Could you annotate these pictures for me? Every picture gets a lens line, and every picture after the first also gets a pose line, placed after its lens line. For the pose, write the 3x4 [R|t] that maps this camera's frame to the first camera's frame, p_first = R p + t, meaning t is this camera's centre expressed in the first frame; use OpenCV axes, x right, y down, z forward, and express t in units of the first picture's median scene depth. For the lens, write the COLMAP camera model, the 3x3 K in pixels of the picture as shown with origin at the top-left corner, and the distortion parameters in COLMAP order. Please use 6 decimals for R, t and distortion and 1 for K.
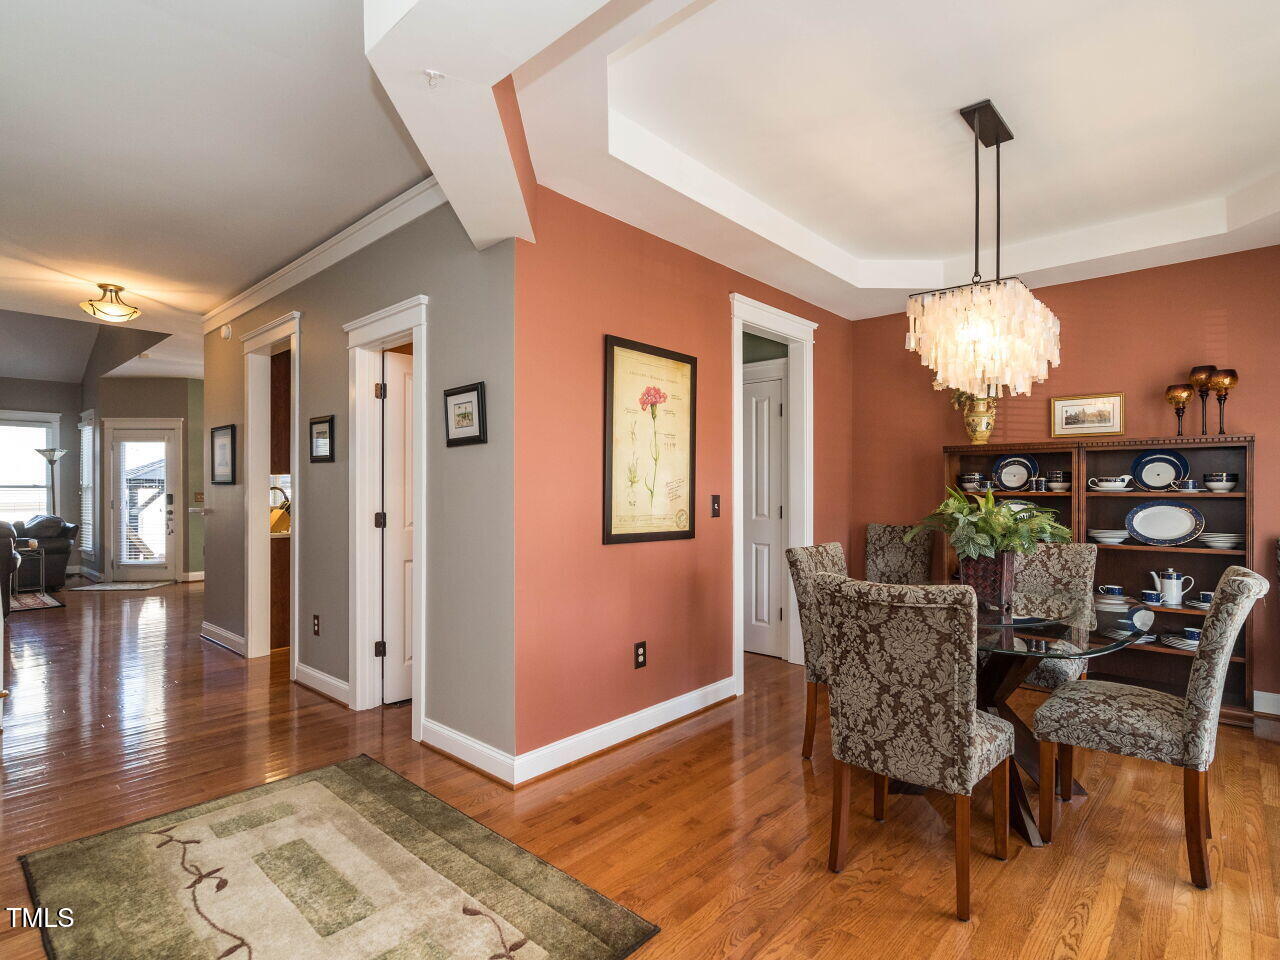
lens RADIAL K [[668.2, 0, 640.0], [0, 668.2, 480.0], [0, 0, 1]] dist [0.001177, -0.000054]
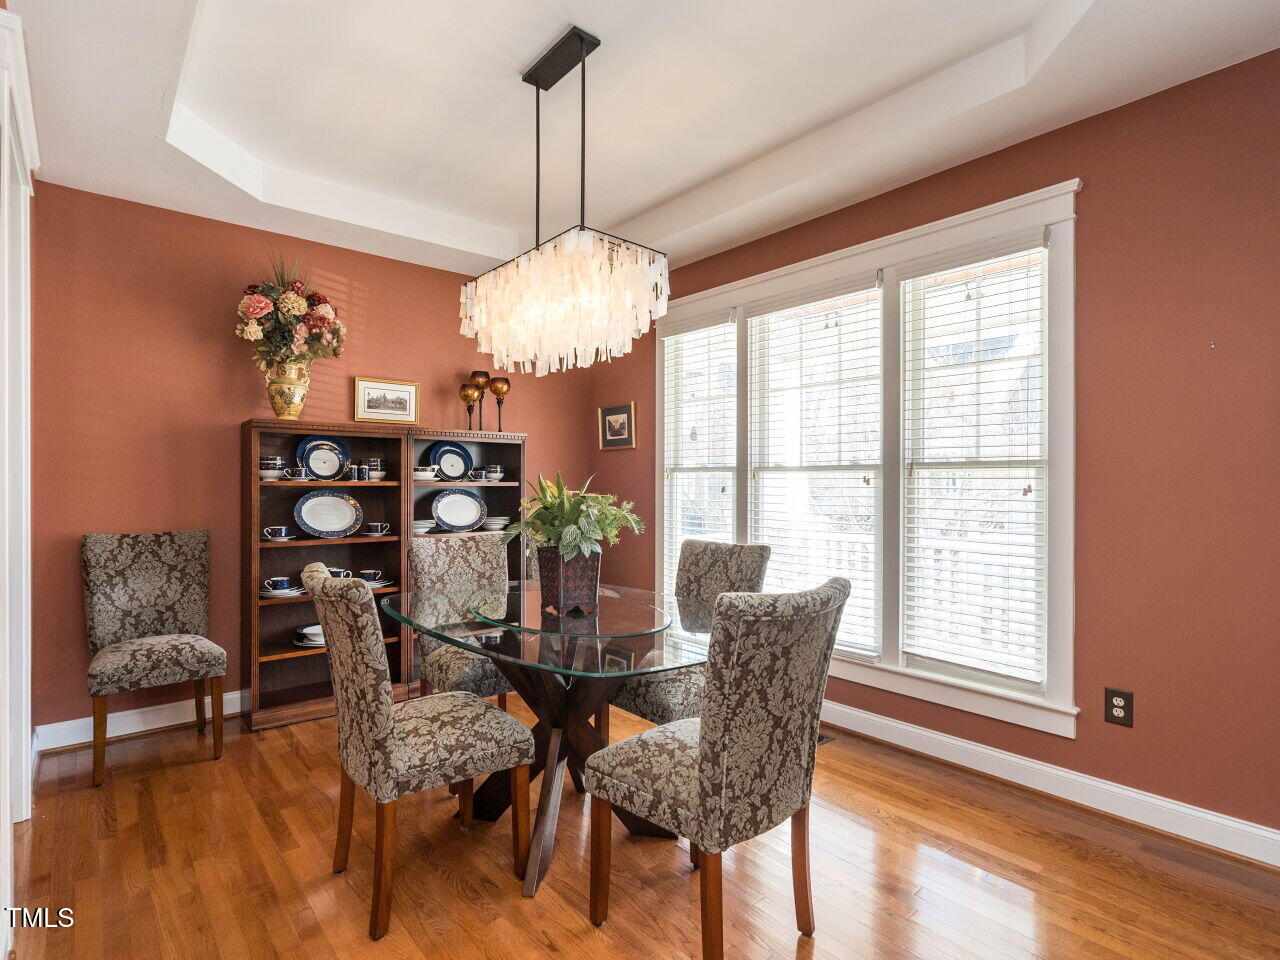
lens RADIAL K [[668.2, 0, 640.0], [0, 668.2, 480.0], [0, 0, 1]] dist [0.001177, -0.000054]
pose [[0.131453, 0.002760, 0.991319, -0.224322], [-0.015944, 0.999873, -0.000669, 0.010552], [-0.991194, -0.015717, 0.131480, 0.521261]]
